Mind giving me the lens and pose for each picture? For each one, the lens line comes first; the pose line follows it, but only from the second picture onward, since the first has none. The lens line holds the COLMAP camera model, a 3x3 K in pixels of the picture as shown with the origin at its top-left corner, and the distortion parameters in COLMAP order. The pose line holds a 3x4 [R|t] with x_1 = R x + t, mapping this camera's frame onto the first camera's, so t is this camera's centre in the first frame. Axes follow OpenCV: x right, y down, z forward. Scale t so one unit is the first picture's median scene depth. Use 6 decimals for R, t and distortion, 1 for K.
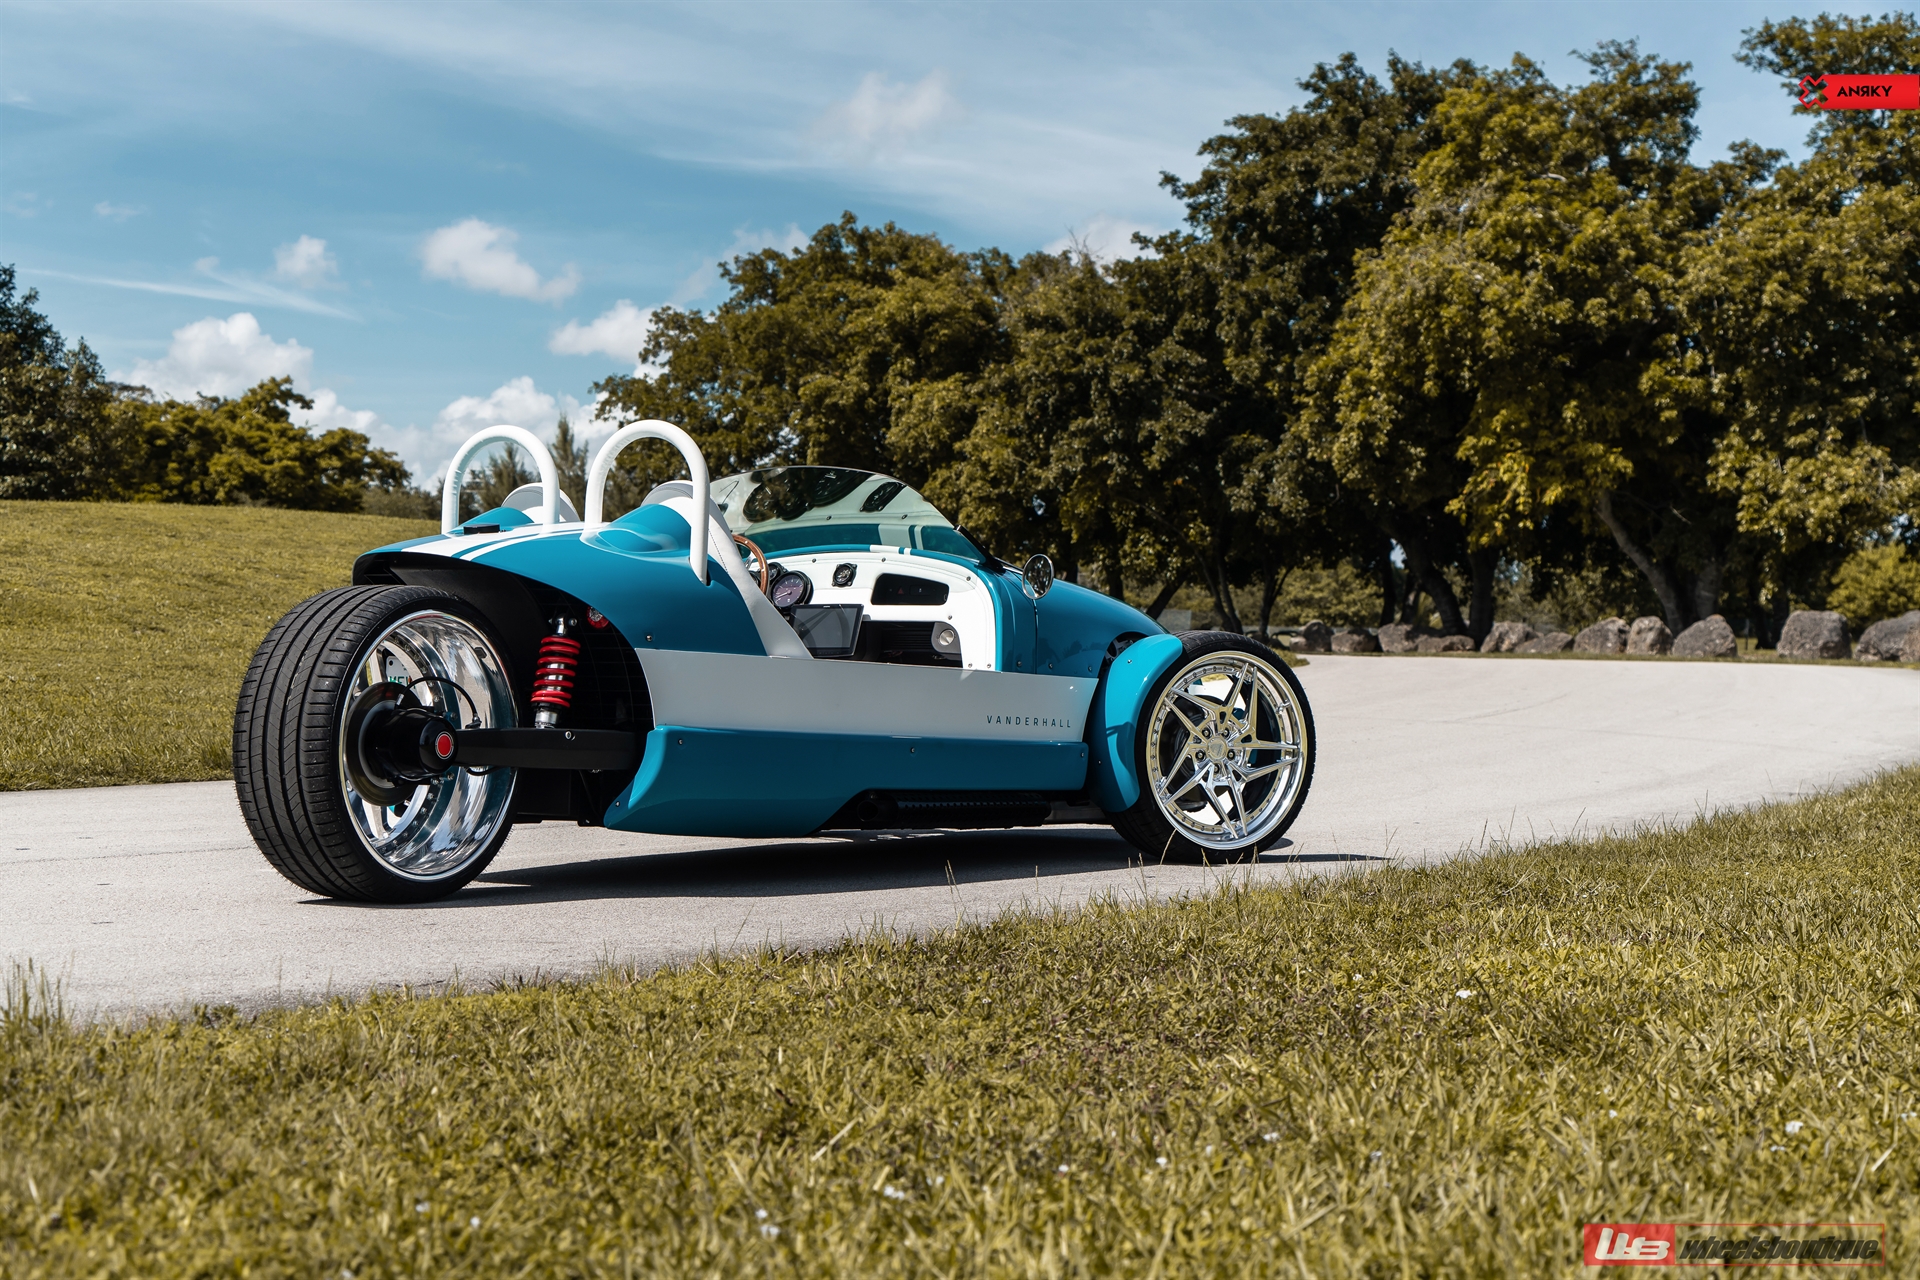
lens RADIAL K [[3057.6, 0, 960.3], [0, 3057.6, 634.4], [0, 0, 1]] dist [0.142781, 0.000000]
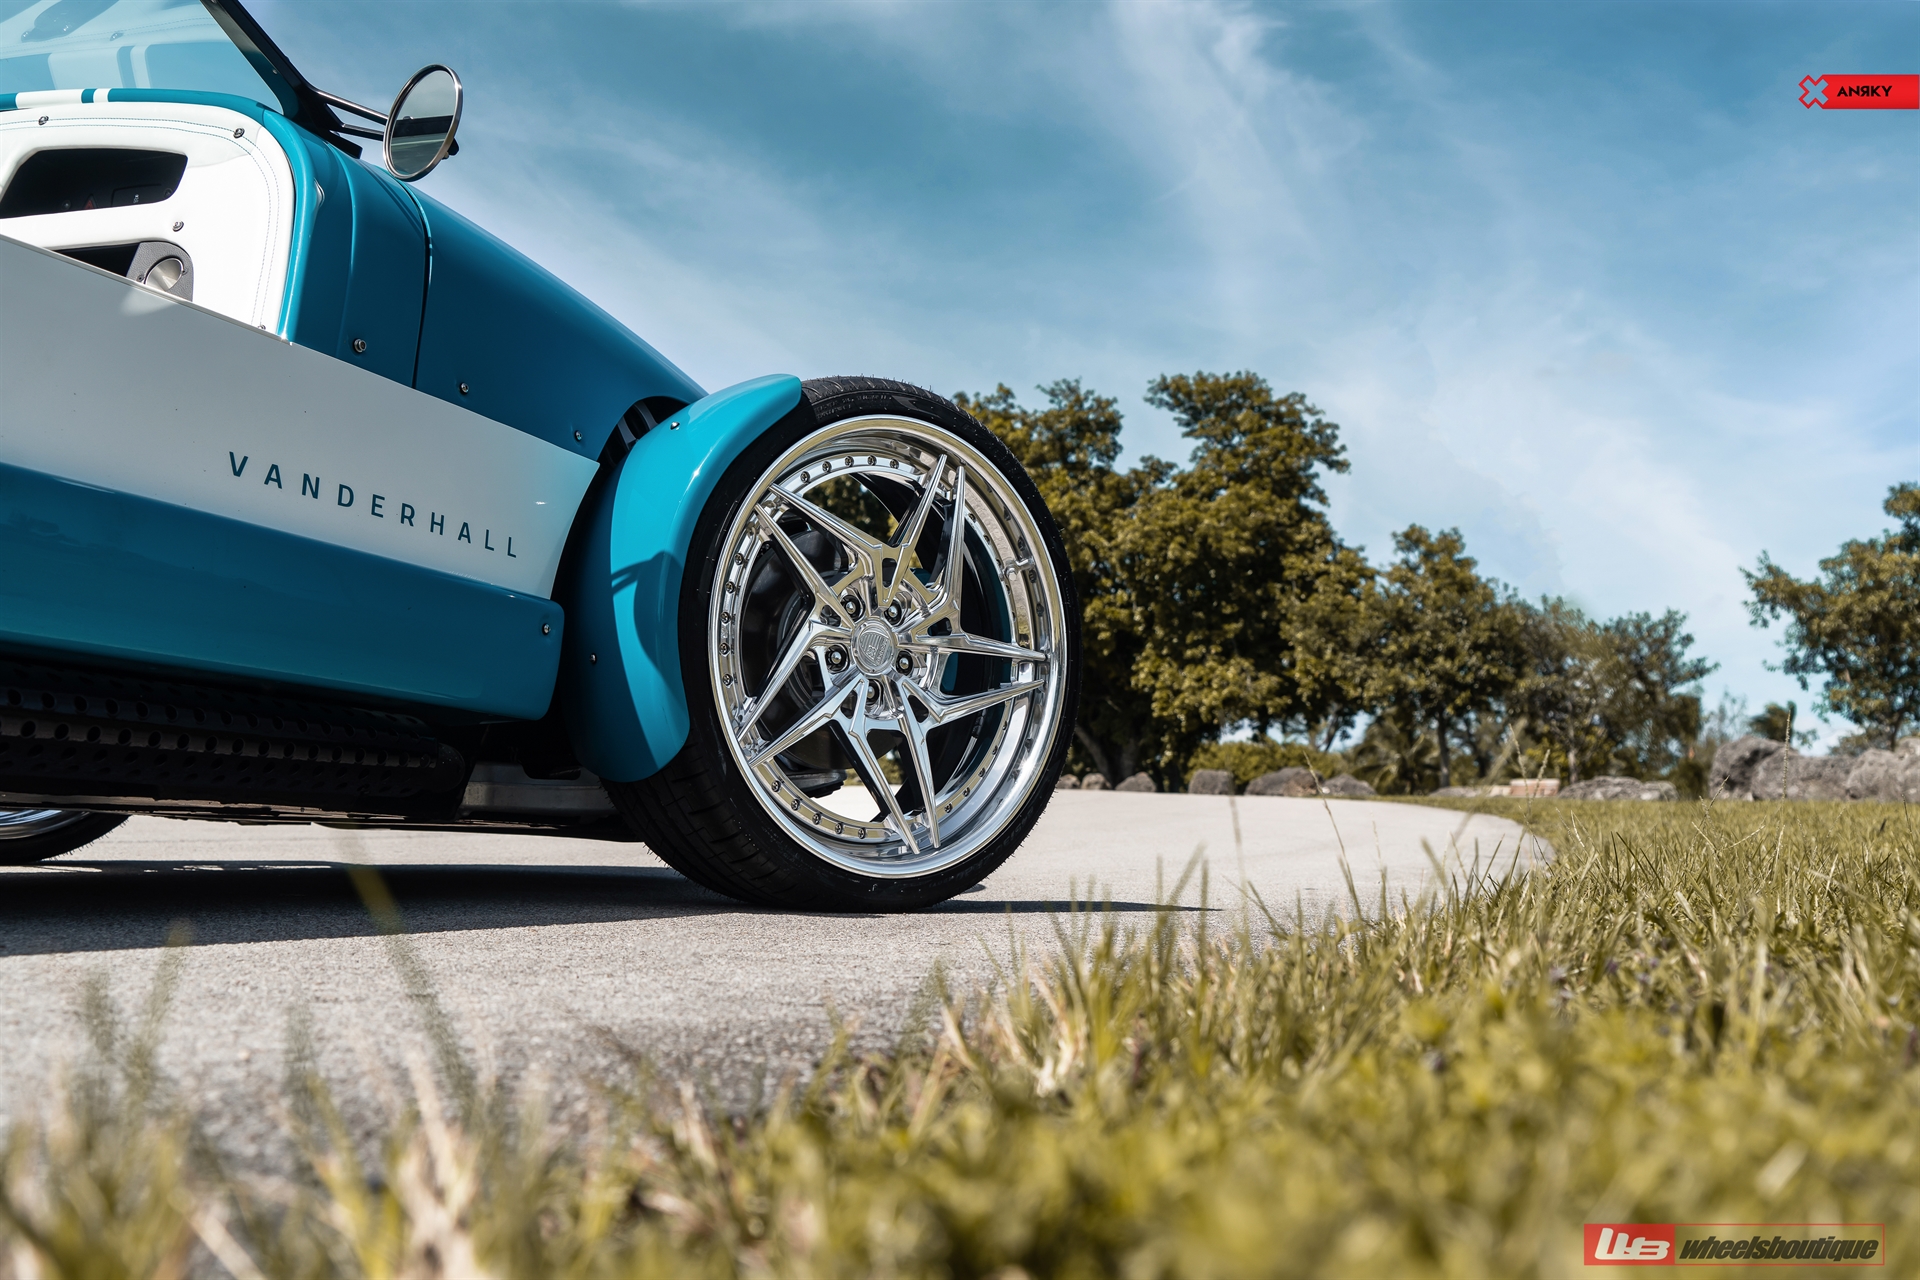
lens RADIAL K [[1827.9, 0, 970.1], [0, 1827.9, 639.4], [0, 0, 1]] dist [-0.038710, 0.000000]
pose [[0.982620, 0.024845, 0.183961, 0.012271], [-0.006643, 0.995074, -0.098909, 0.015410], [-0.185512, 0.095968, 0.977945, 0.184552]]
